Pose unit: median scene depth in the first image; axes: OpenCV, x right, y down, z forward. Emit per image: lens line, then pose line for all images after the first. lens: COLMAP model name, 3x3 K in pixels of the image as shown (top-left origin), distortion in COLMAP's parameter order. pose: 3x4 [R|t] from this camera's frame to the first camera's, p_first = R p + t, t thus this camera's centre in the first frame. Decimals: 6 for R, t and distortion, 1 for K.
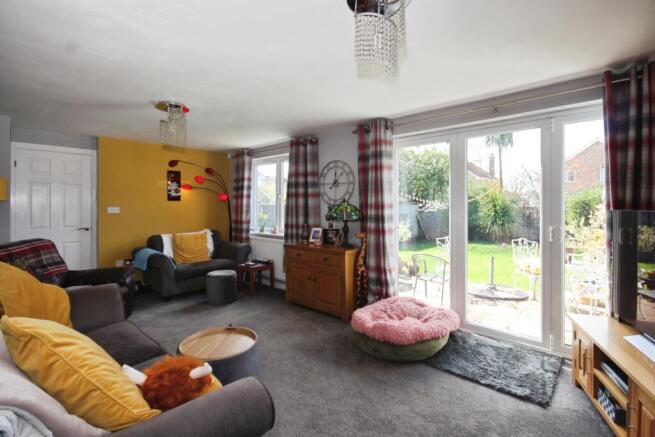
lens RADIAL K [[307.7, 0, 331.3], [0, 307.7, 210.4], [0, 0, 1]] dist [0.035220, -0.018805]
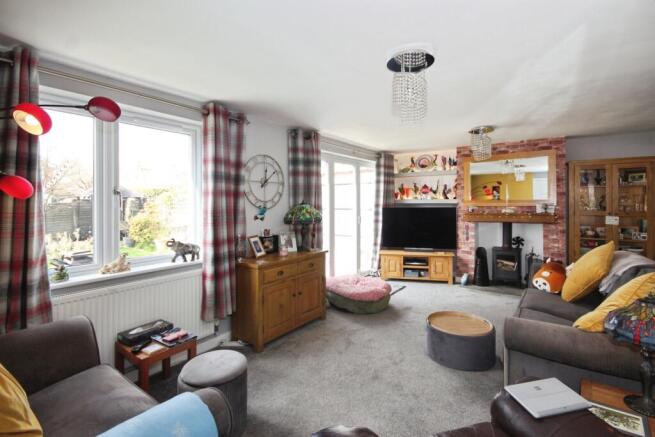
lens RADIAL K [[307.7, 0, 331.3], [0, 307.7, 210.4], [0, 0, 1]] dist [0.035220, -0.018805]
pose [[-0.097513, -0.042647, 0.994320, -0.857195], [0.000728, 0.999078, 0.042923, -0.046156], [-0.995234, 0.004910, -0.097392, 0.913790]]
